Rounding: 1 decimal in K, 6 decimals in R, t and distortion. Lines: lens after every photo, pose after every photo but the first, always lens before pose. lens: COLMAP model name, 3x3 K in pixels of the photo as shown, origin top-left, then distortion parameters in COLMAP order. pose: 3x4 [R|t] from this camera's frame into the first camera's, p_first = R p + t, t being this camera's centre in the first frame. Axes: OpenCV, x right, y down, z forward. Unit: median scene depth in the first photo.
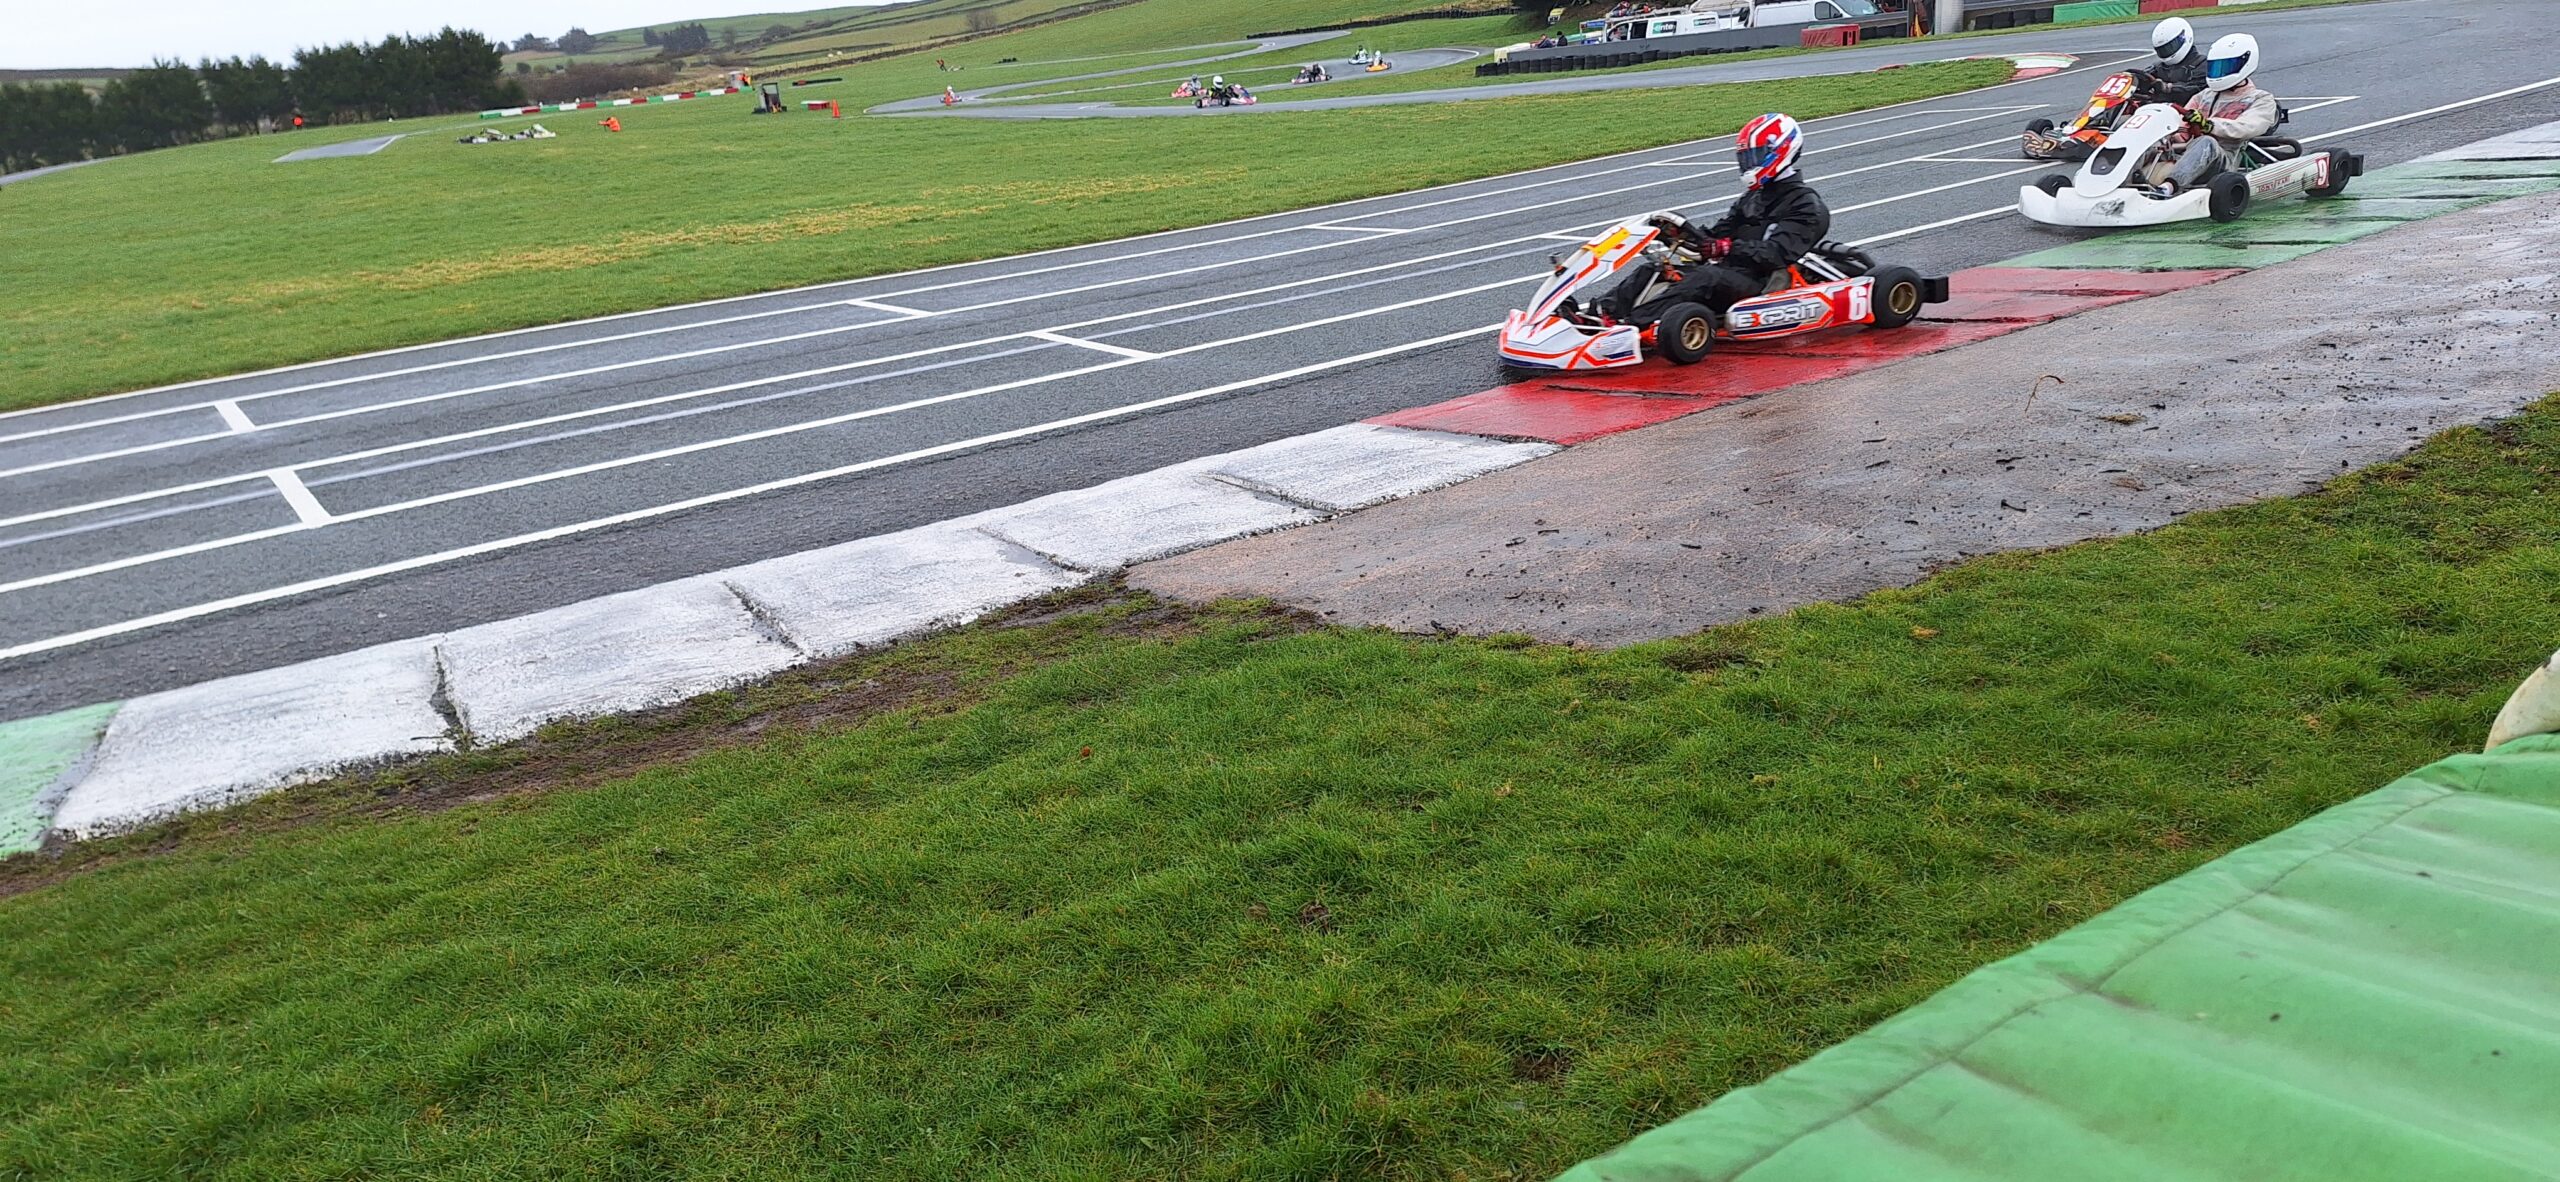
lens RADIAL K [[1743.0, 0, 1246.3], [0, 1743.0, 617.7], [0, 0, 1]] dist [0.132098, -0.184599]
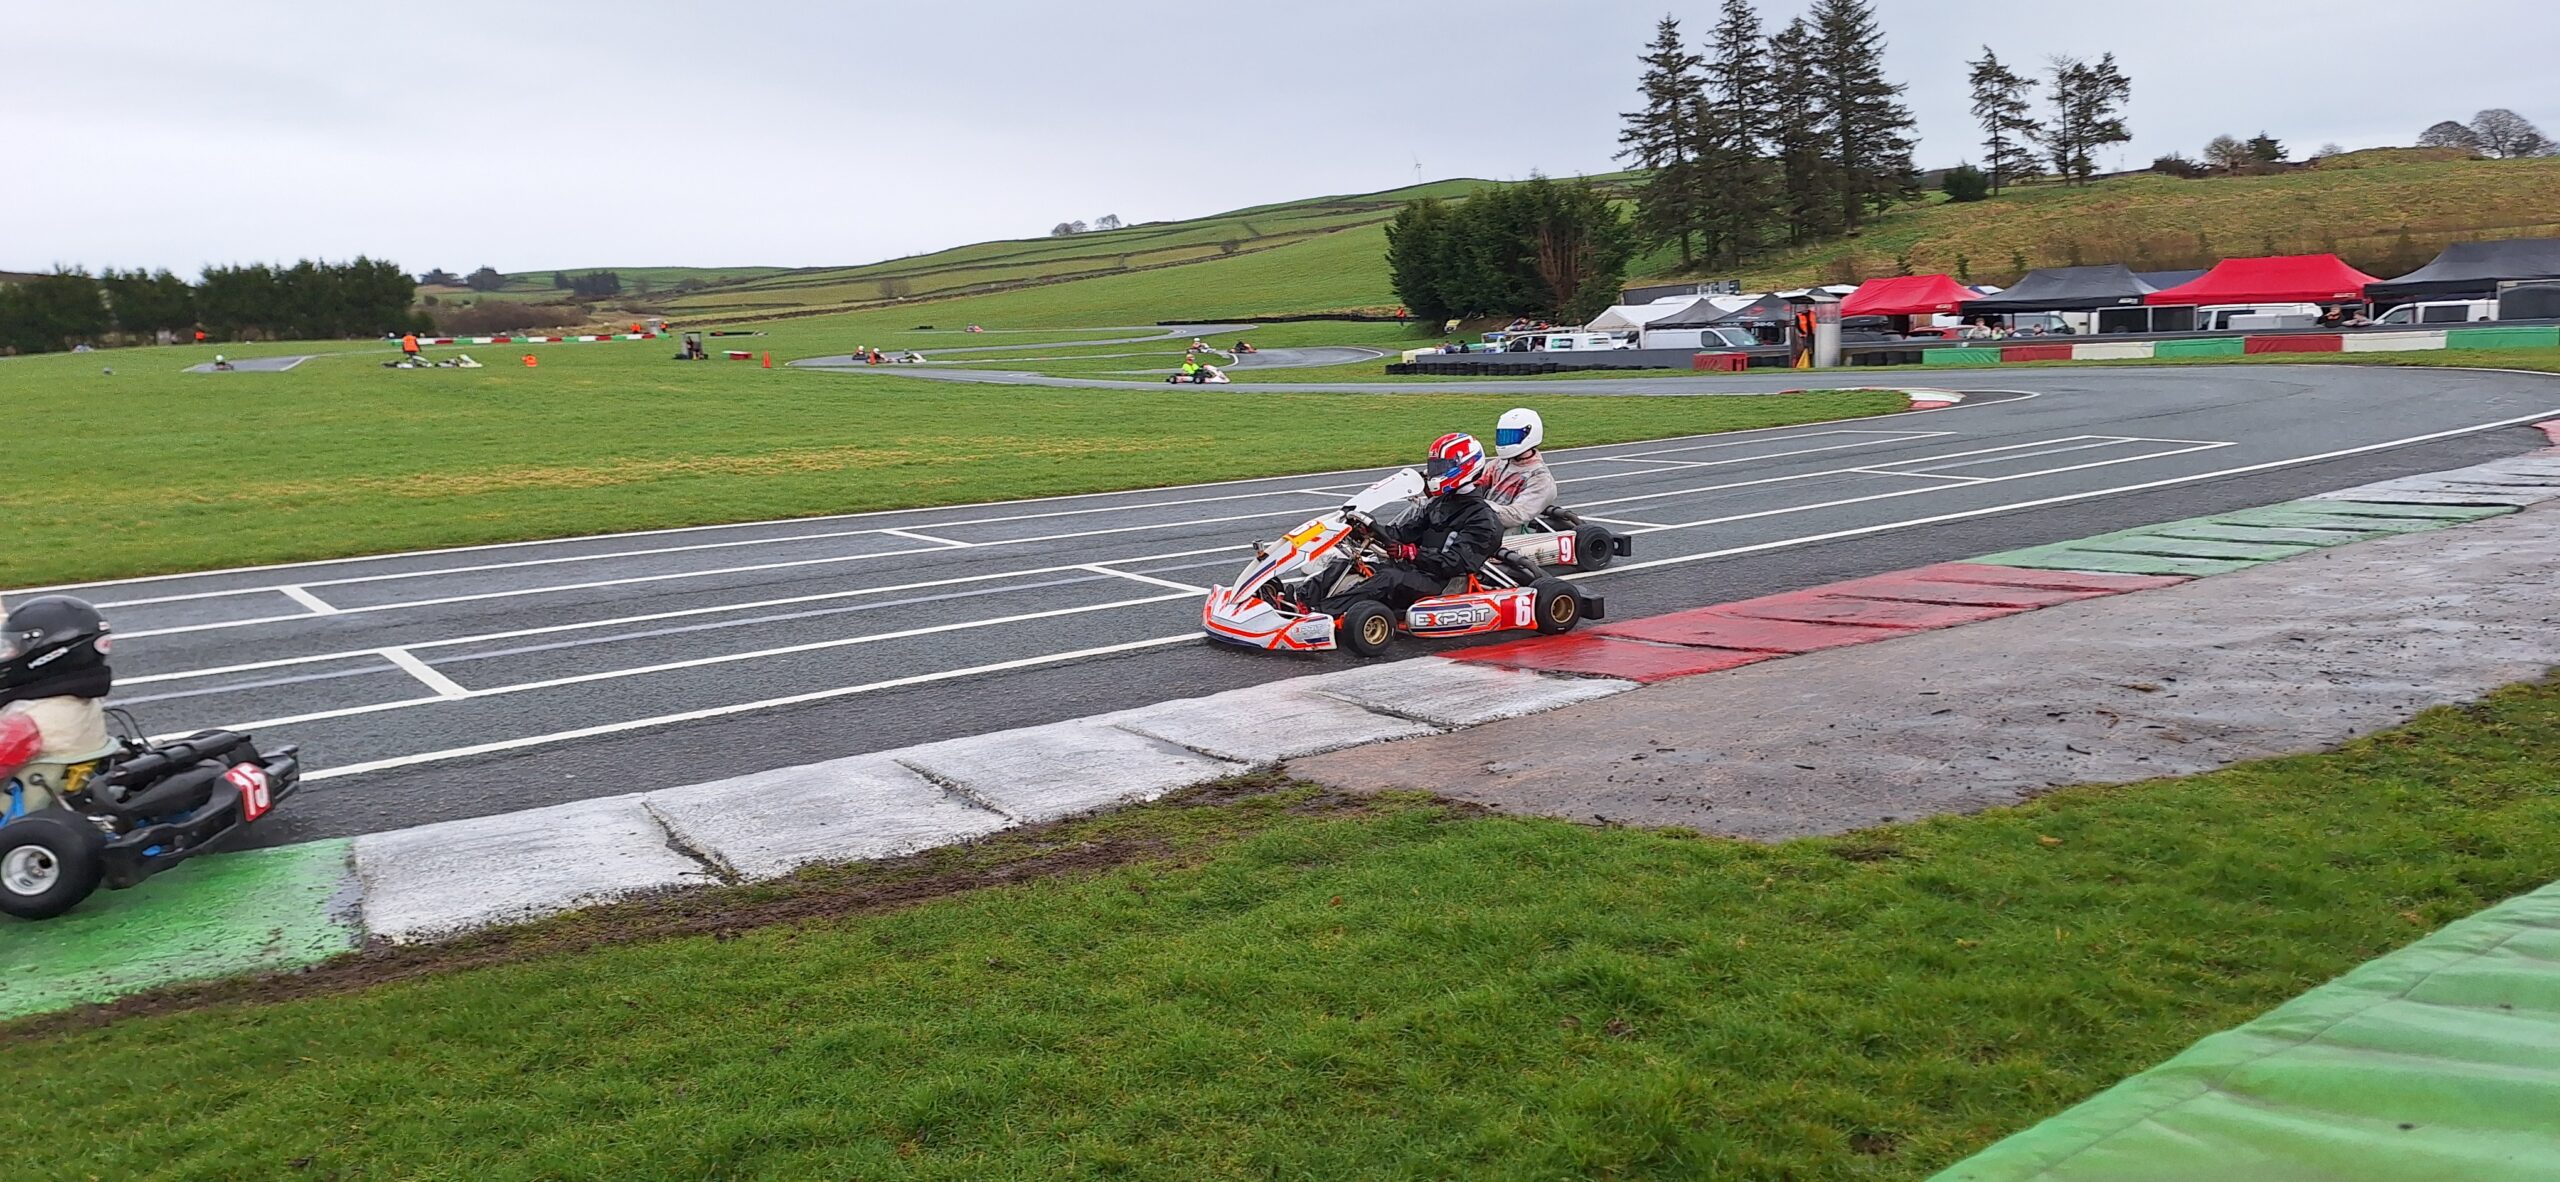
lens RADIAL K [[1732.6, 0, 1234.9], [0, 1732.6, 604.3], [0, 0, 1]] dist [0.141662, -0.179397]
pose [[0.996170, 0.062062, 0.061586, -0.185853], [-0.051480, 0.985677, -0.160595, 0.055575], [-0.070671, 0.156809, 0.985097, -0.110604]]
